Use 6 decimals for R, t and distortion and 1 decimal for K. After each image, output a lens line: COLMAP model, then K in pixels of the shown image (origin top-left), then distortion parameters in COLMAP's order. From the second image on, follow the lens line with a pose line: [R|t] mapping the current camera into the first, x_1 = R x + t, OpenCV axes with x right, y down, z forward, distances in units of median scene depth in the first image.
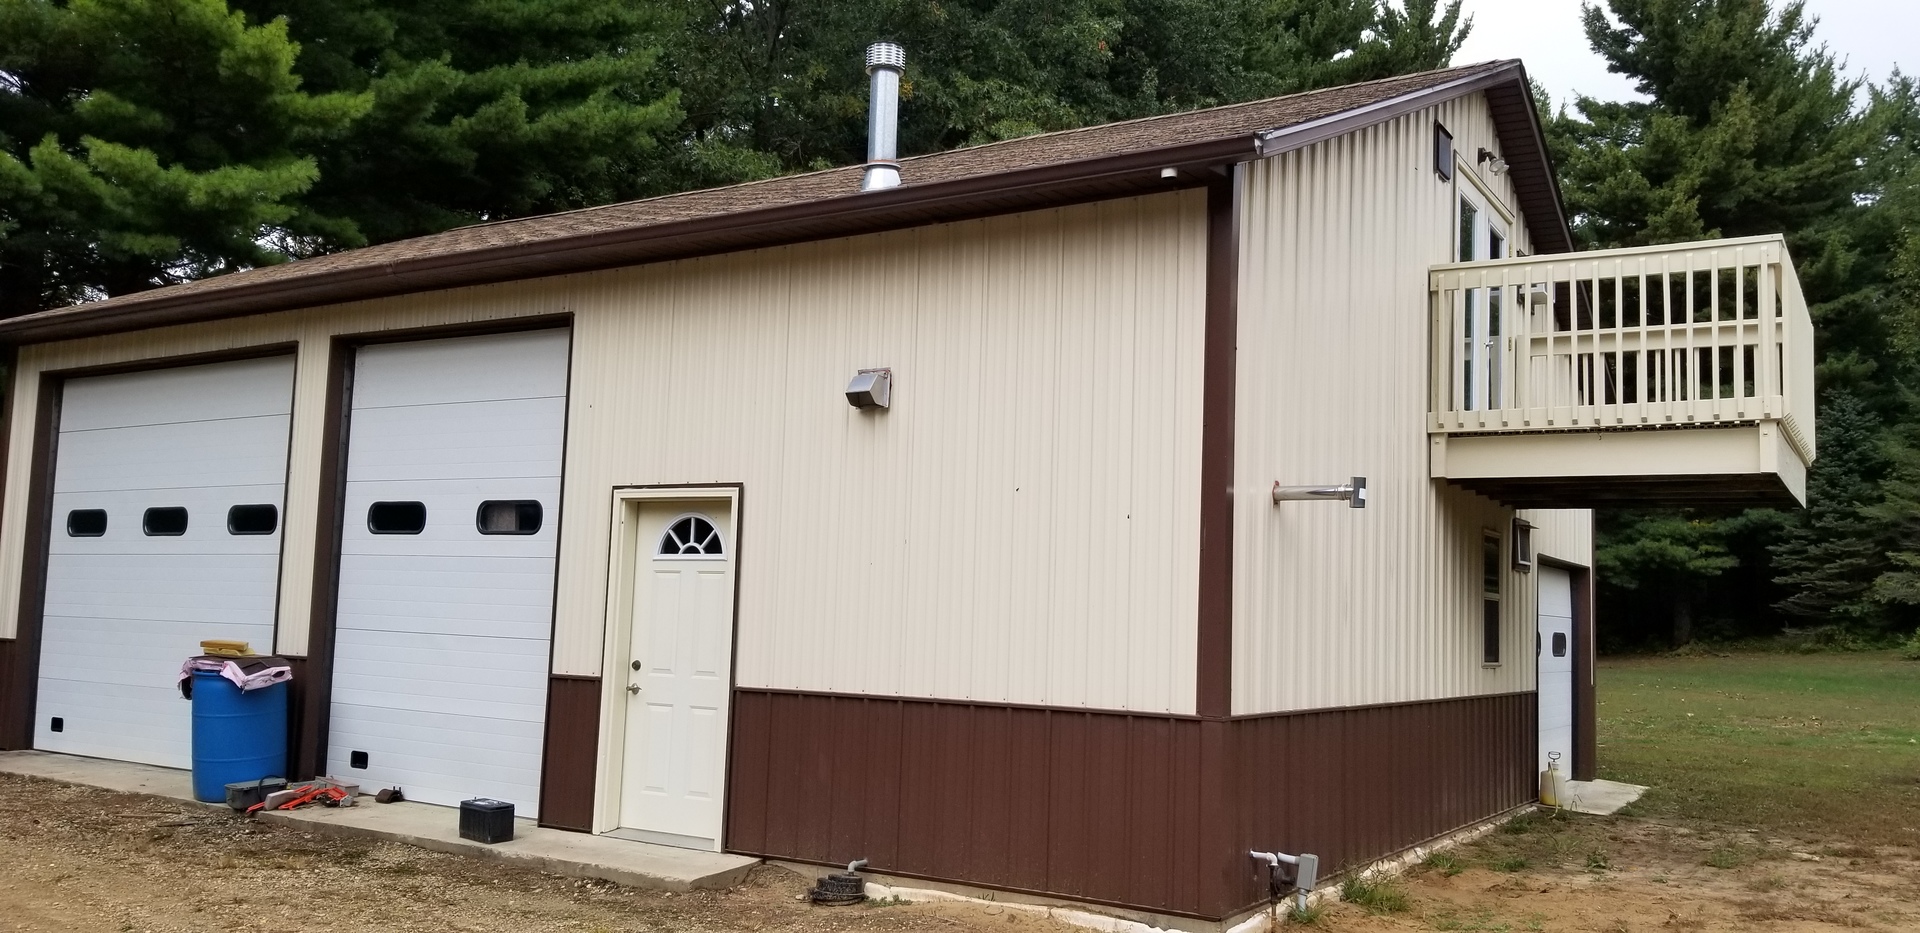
lens RADIAL K [[1504.1, 0, 956.4], [0, 1504.1, 457.8], [0, 0, 1]] dist [0.117890, -0.216279]
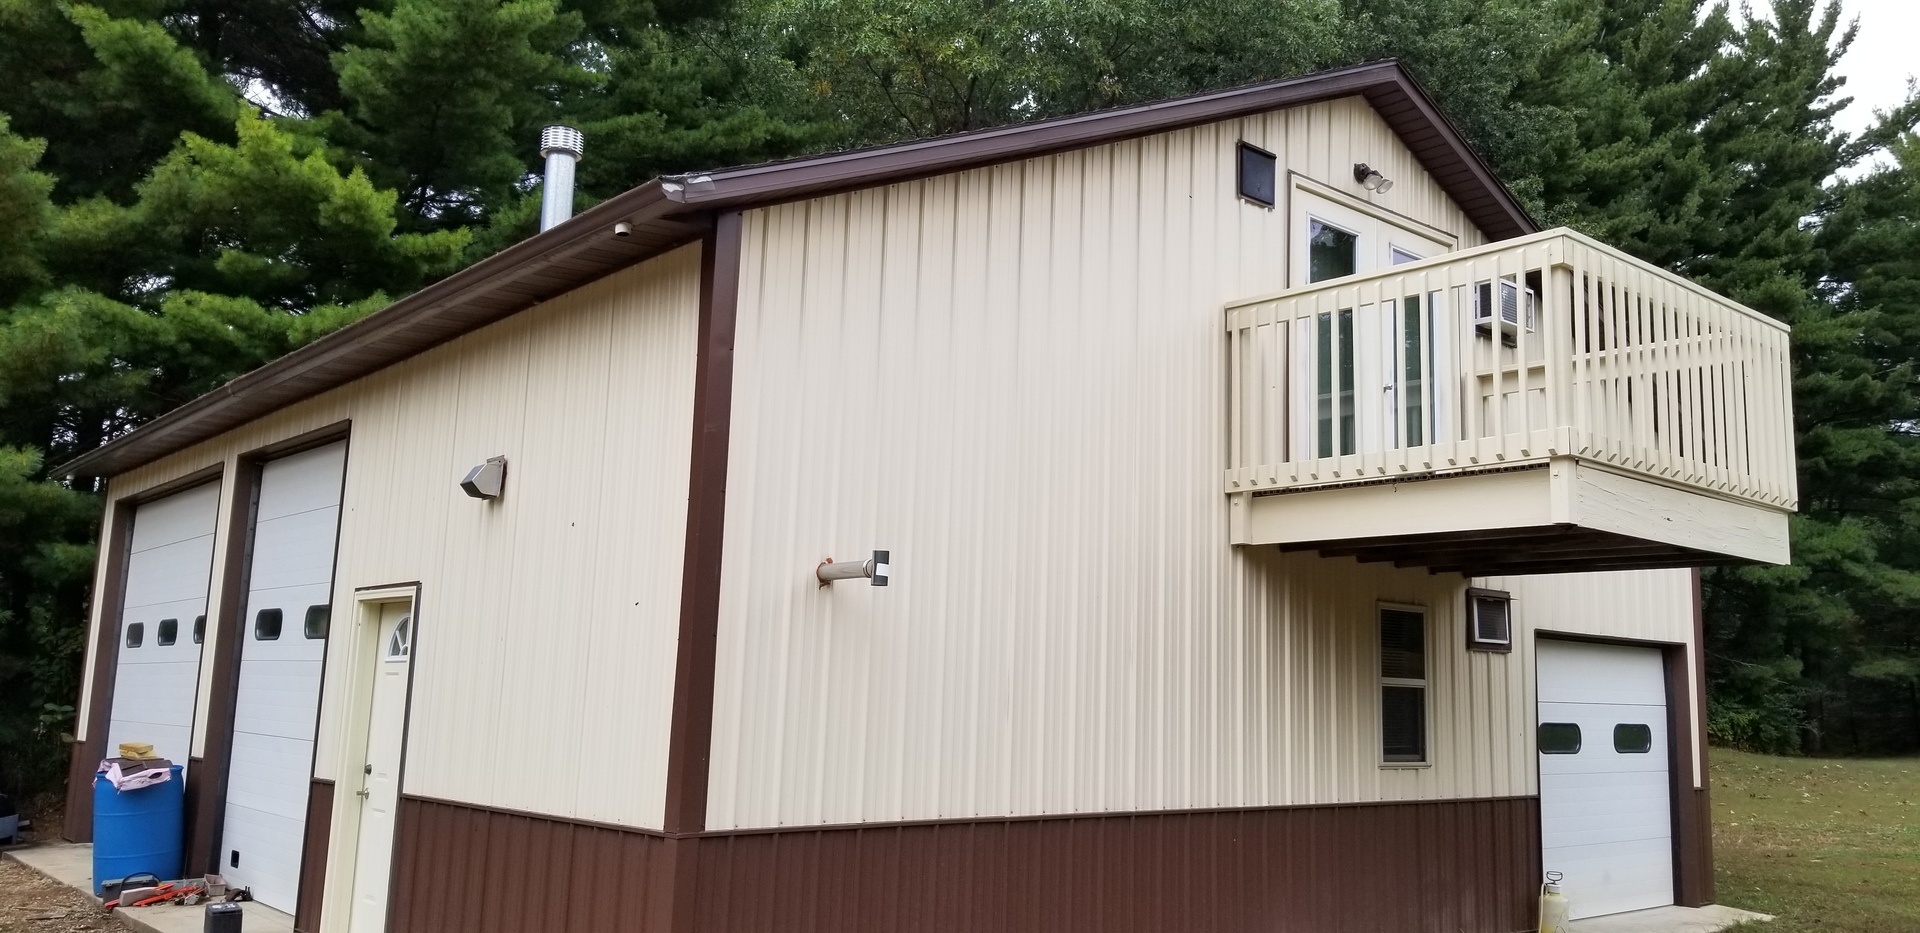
lens RADIAL K [[1494.2, 0, 965.4], [0, 1494.2, 417.6], [0, 0, 1]] dist [0.081137, -0.119052]
pose [[0.957541, -0.064824, -0.280915, 0.398982], [0.040942, 0.995093, -0.090071, 0.011437], [0.285375, 0.074746, 0.955497, 0.131517]]
